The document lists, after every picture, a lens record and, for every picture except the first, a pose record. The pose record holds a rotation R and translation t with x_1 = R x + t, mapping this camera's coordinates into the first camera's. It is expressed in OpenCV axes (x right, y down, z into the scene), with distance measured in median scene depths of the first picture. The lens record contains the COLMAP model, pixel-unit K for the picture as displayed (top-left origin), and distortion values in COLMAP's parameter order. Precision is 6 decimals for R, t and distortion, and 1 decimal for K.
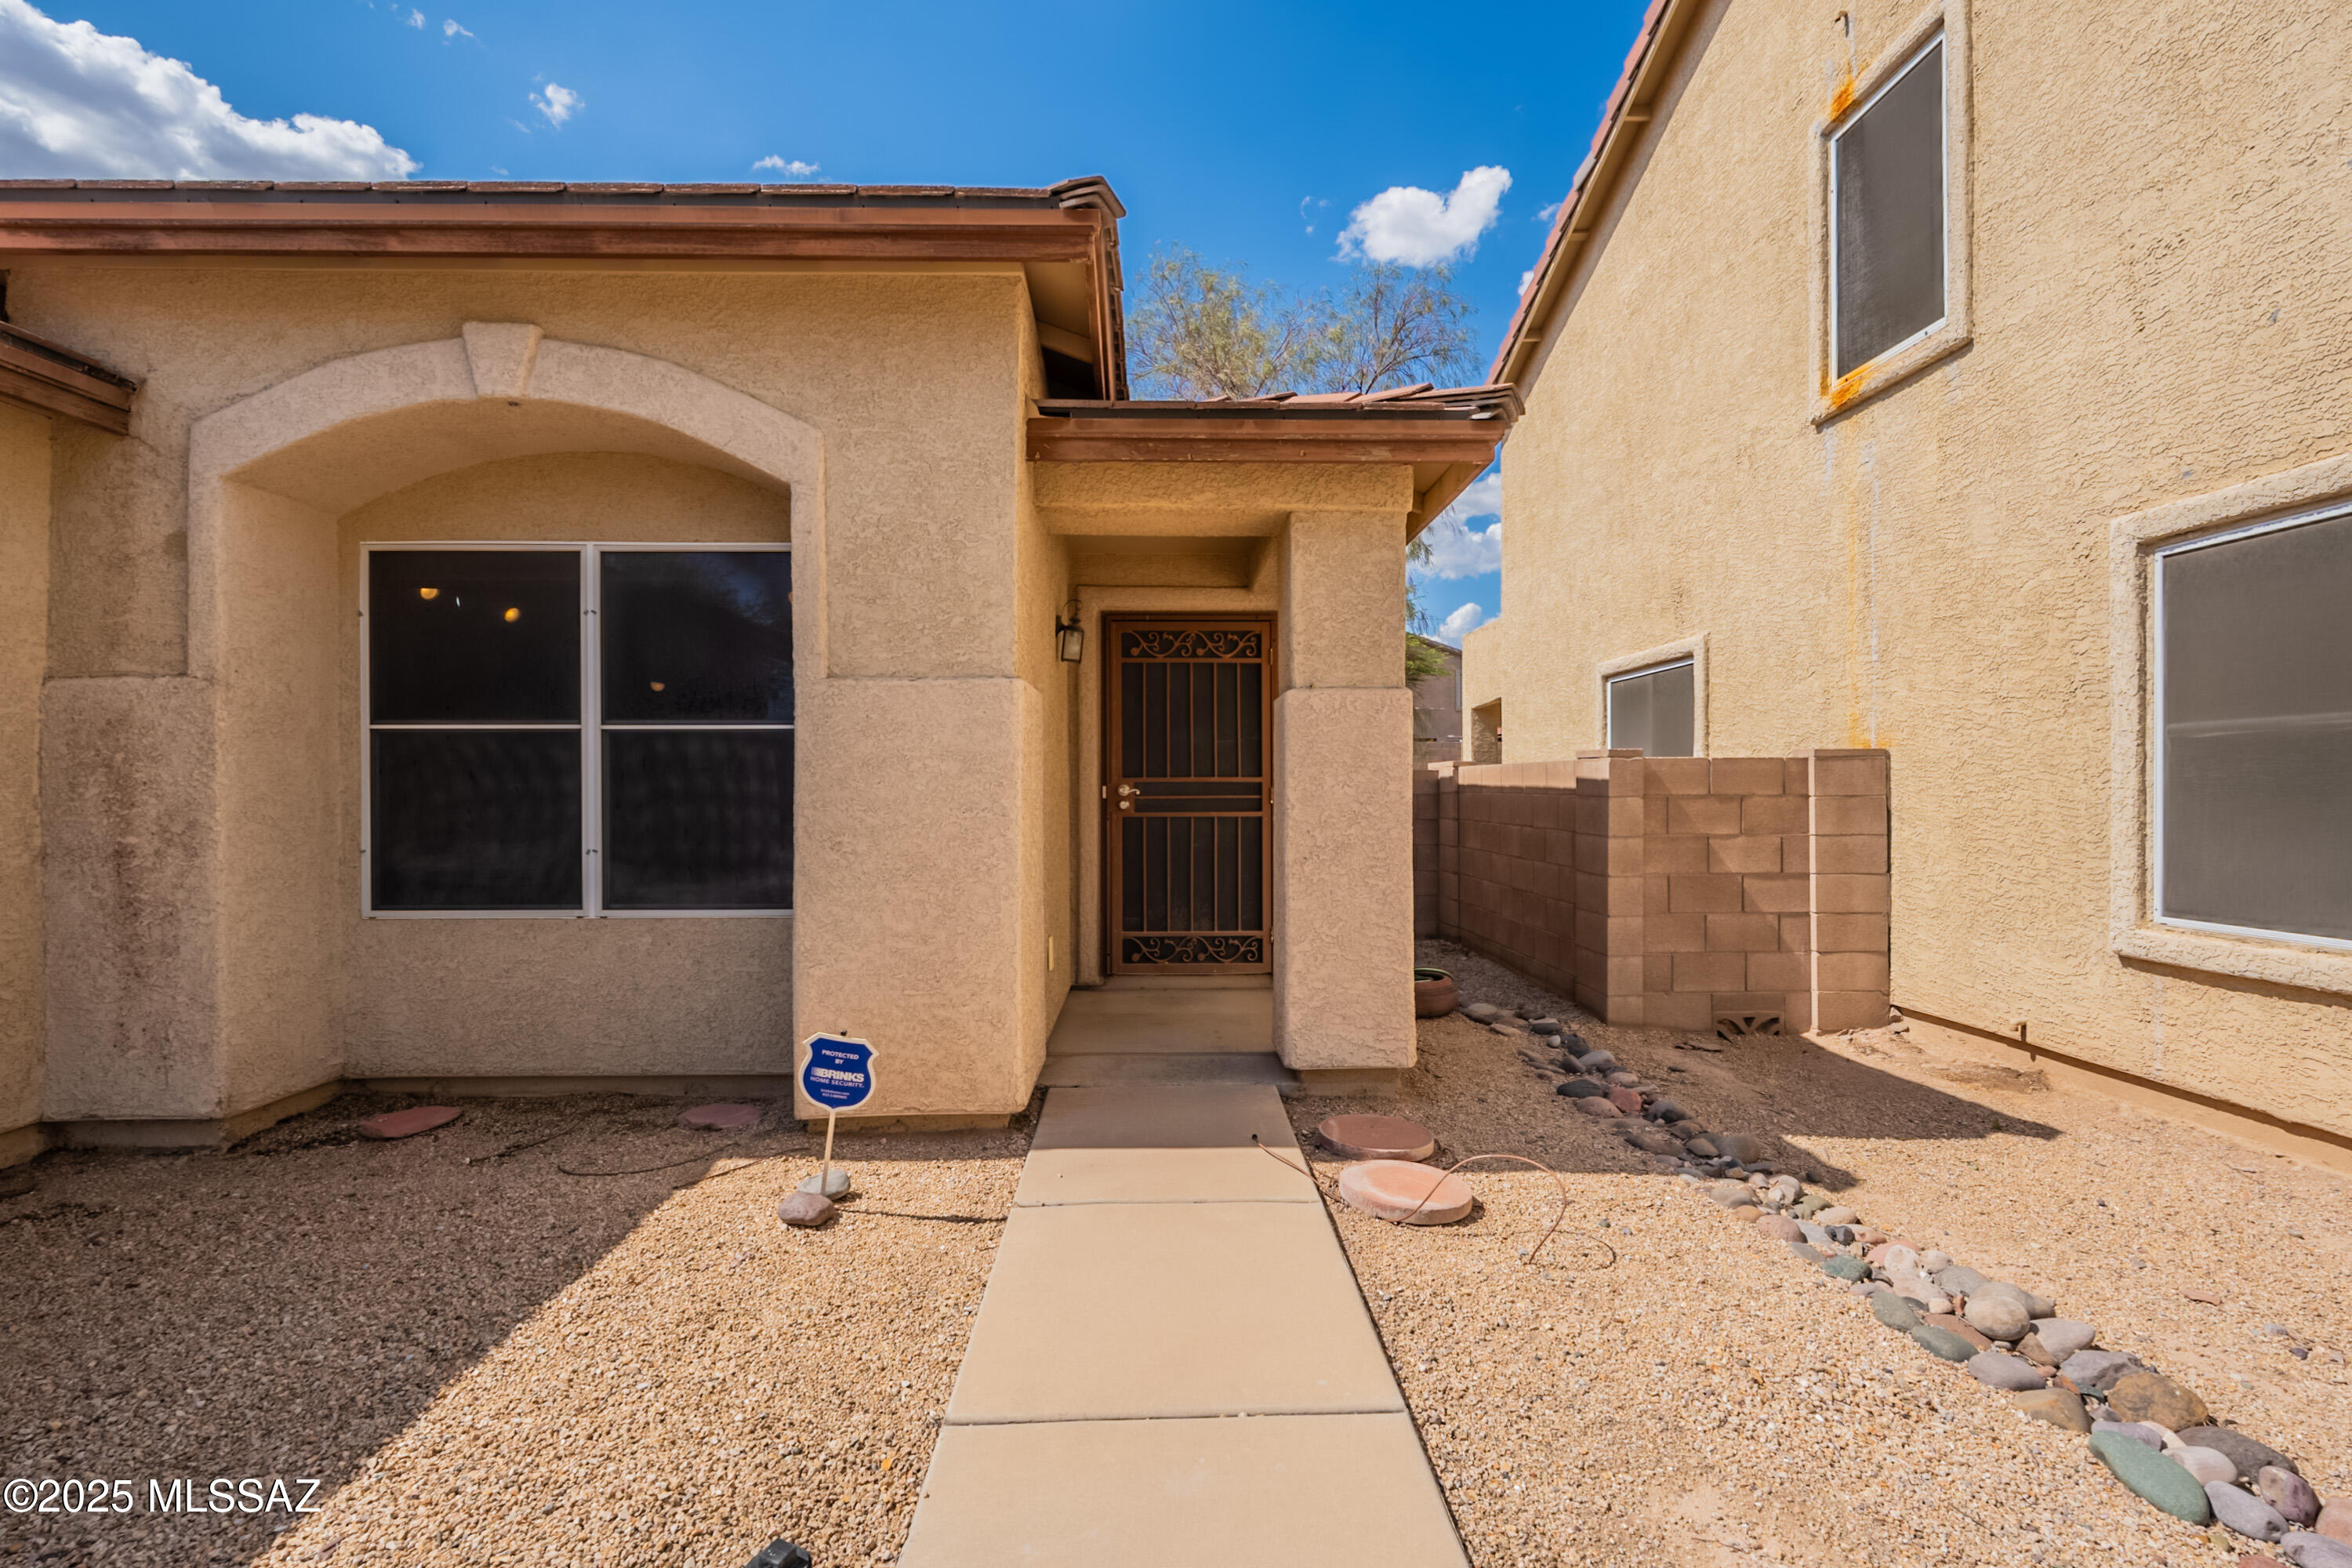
lens RADIAL K [[1028.8, 0, 1179.9], [0, 1028.8, 782.7], [0, 0, 1]] dist [-0.003550, -0.000047]
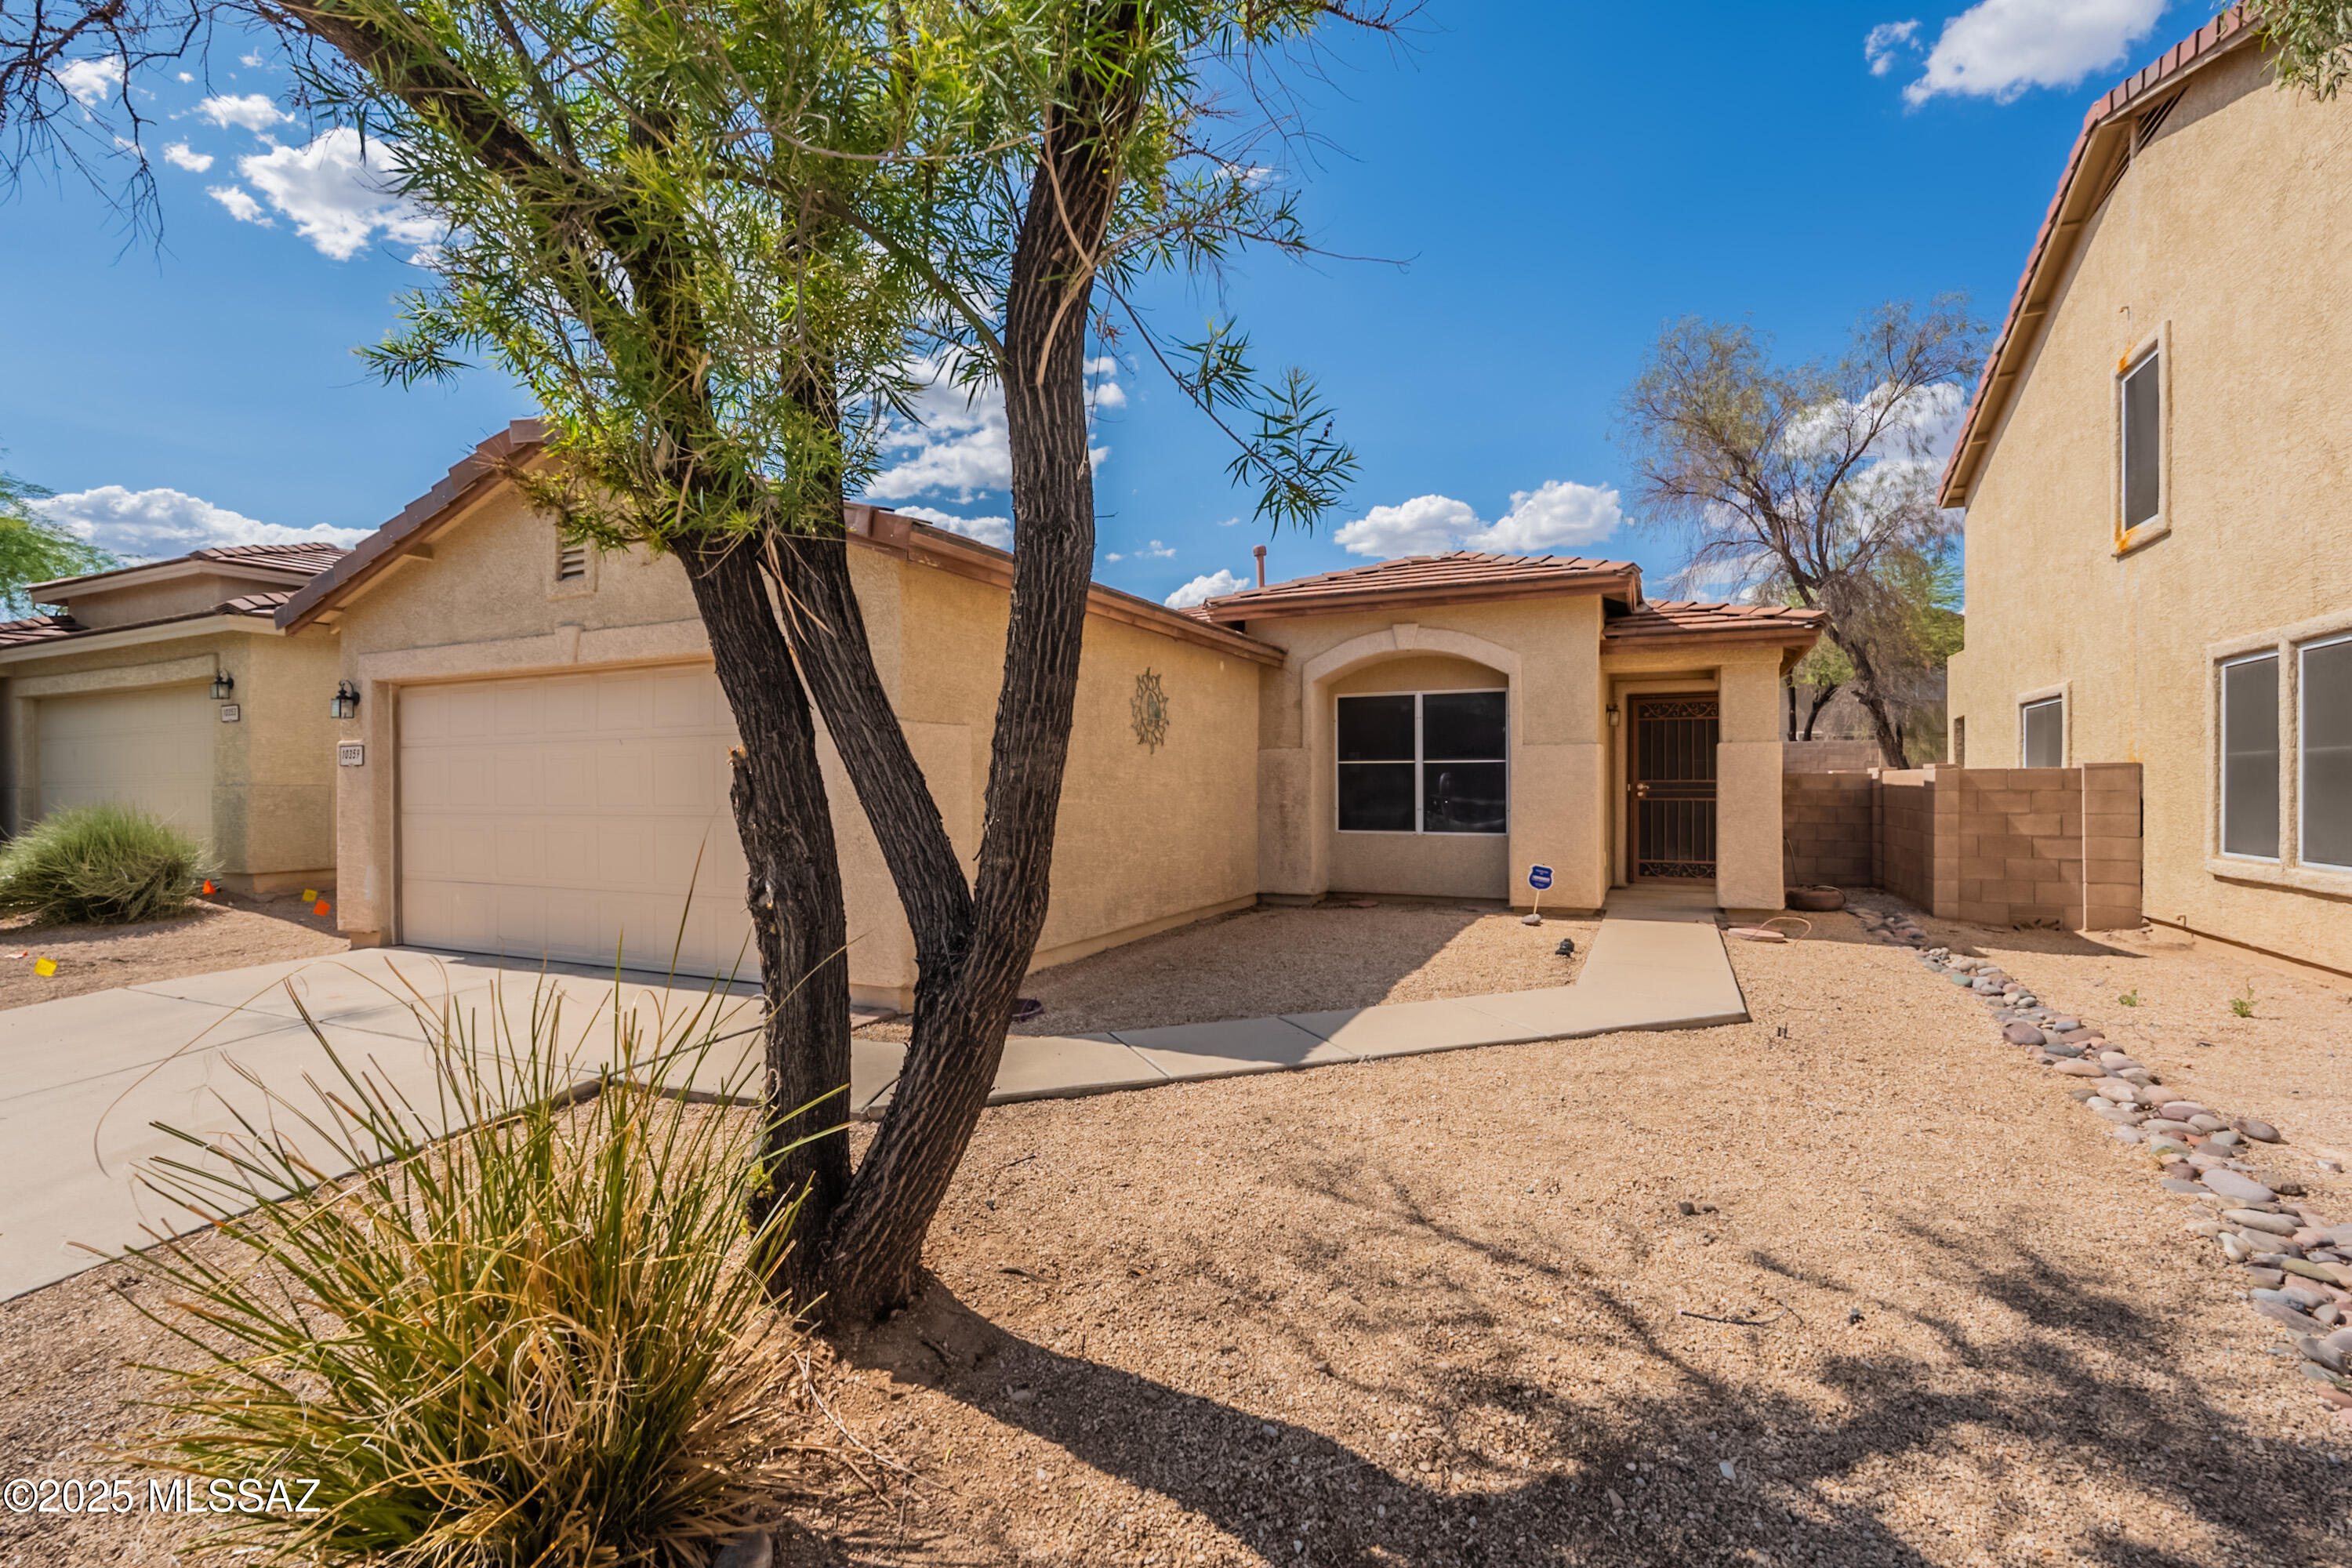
lens RADIAL K [[1028.8, 0, 1179.9], [0, 1028.8, 782.7], [0, 0, 1]] dist [-0.003550, -0.000047]
pose [[0.891952, 0.000615, -0.452129, 0.052546], [0.000627, 0.999996, 0.002597, -0.006088], [0.452129, -0.002600, 0.891949, -1.223649]]
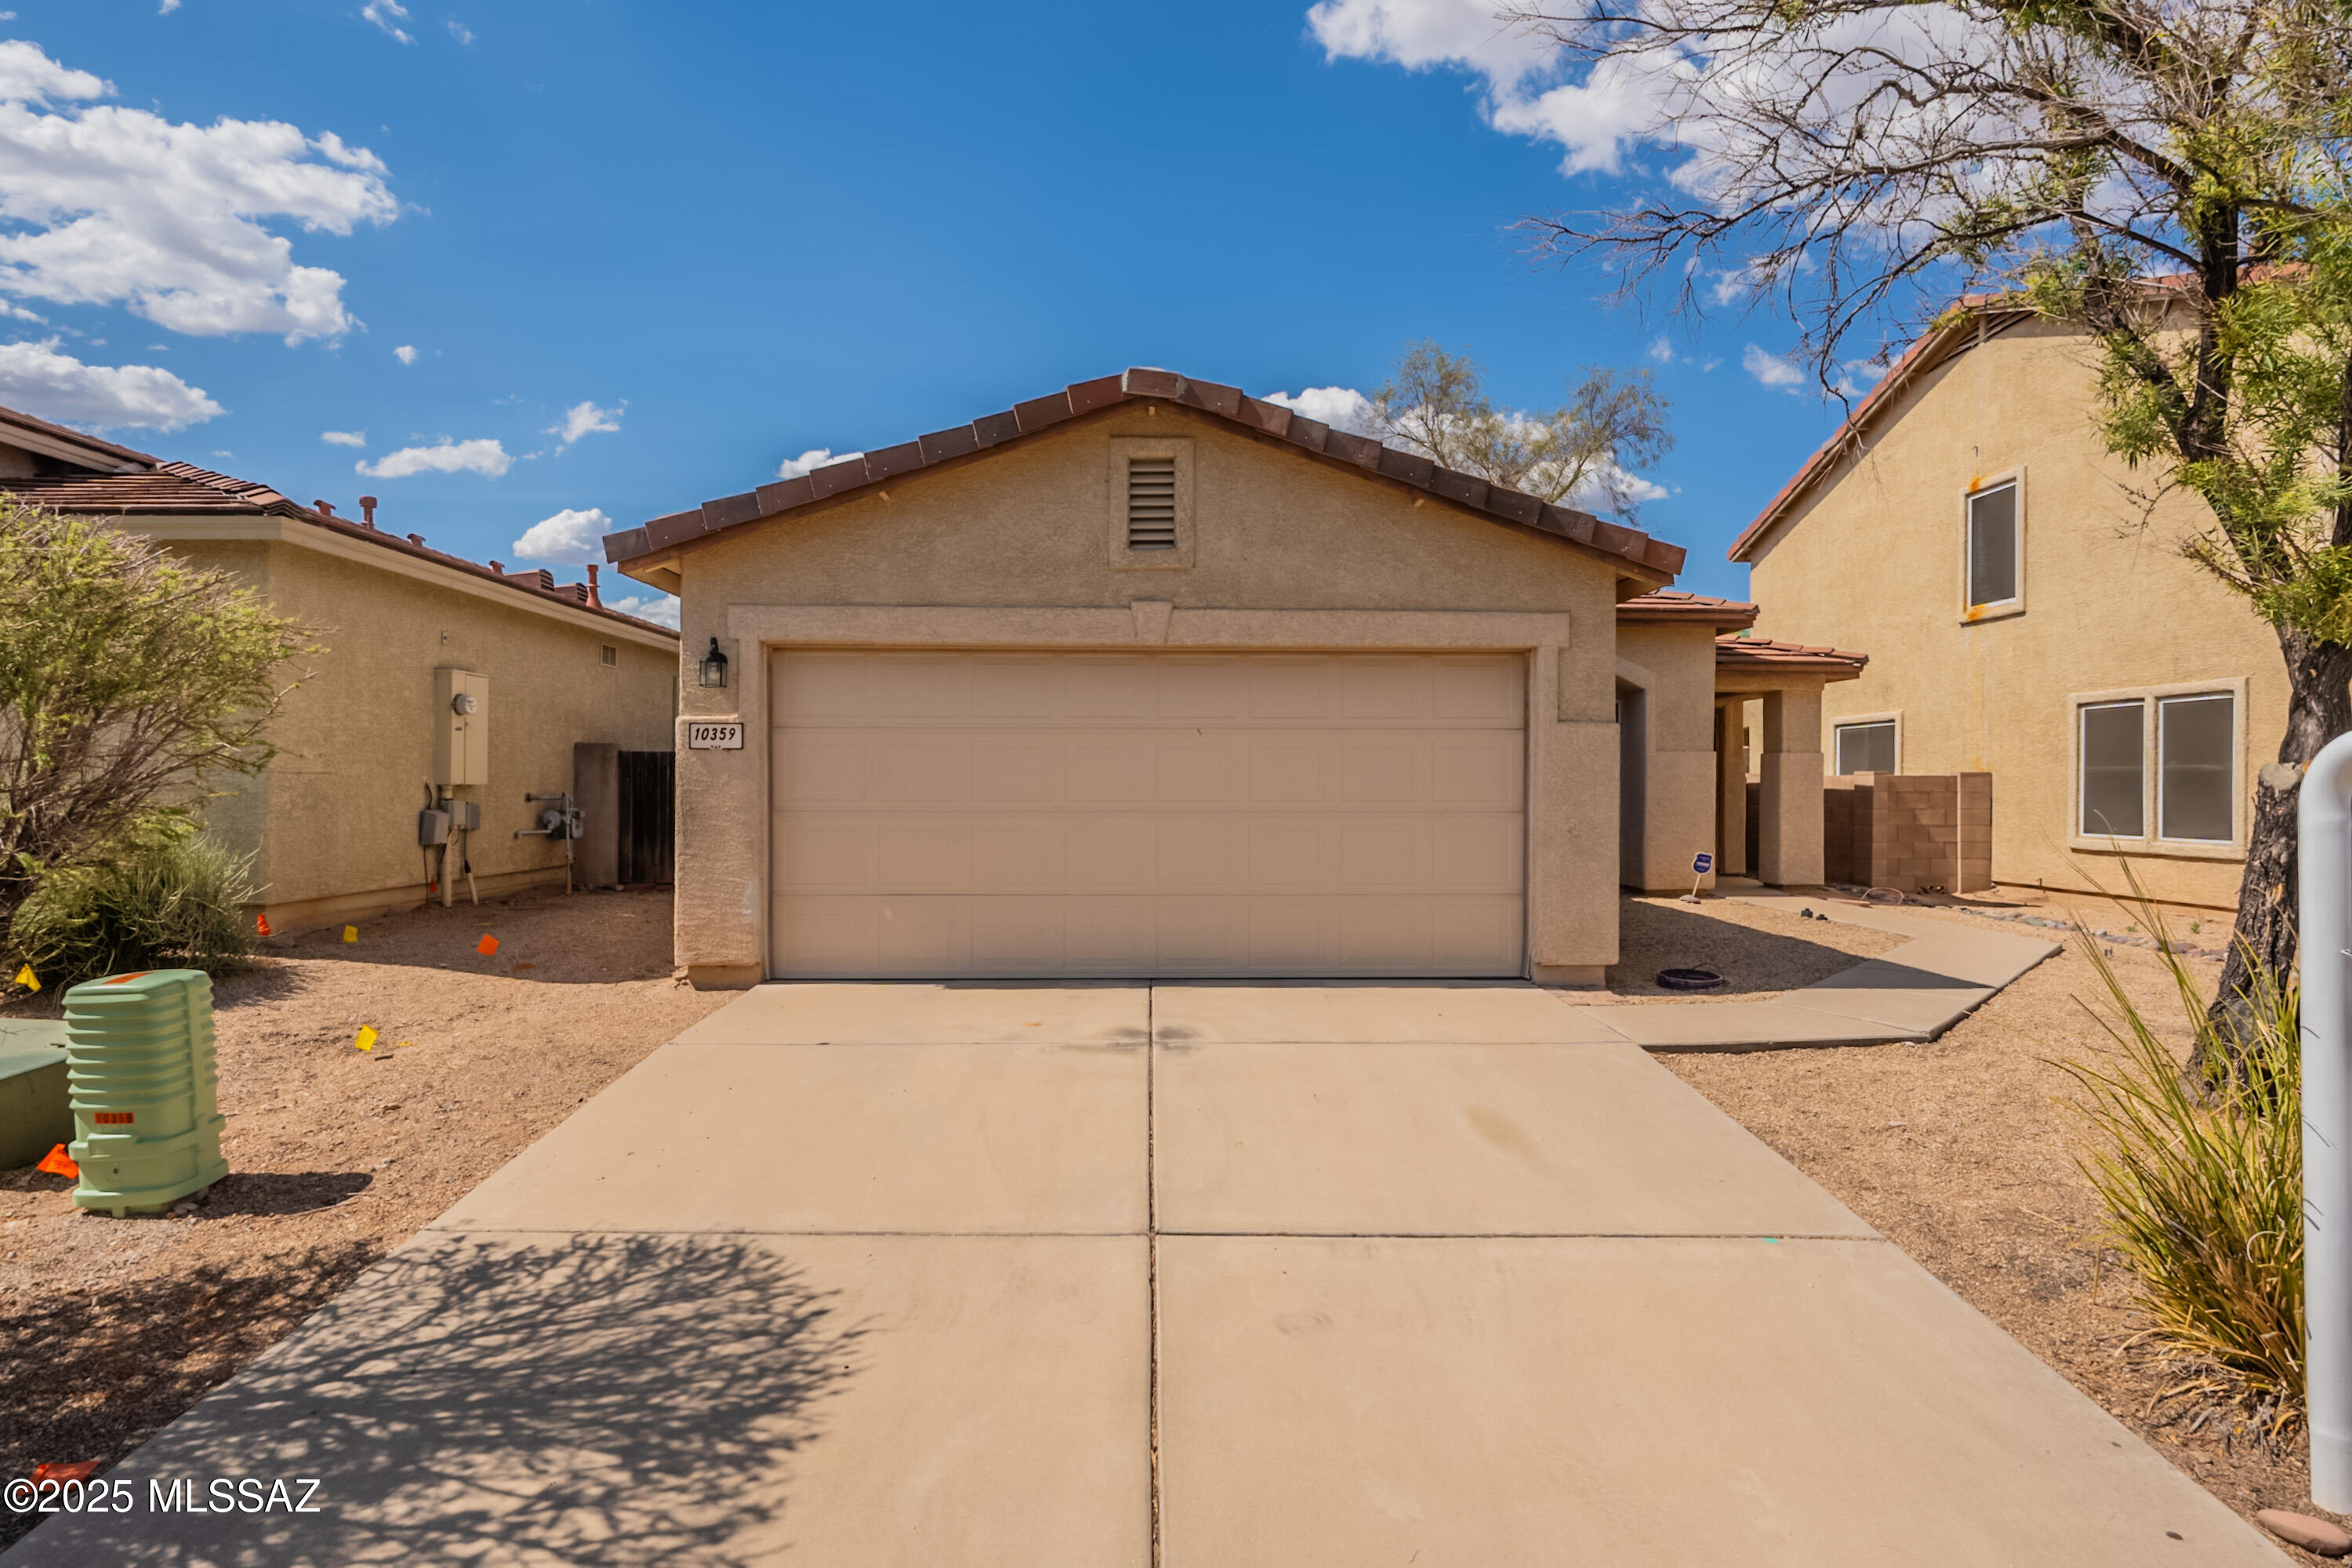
lens RADIAL K [[1197.0, 0, 1200.3], [0, 1197.0, 782.7], [0, 0, 1]] dist [-0.001588, -0.000031]
pose [[0.999911, 0.008629, 0.010142, -1.186297], [-0.008641, 0.999962, 0.001089, 0.003321], [-0.010132, -0.001176, 0.999948, -1.776052]]
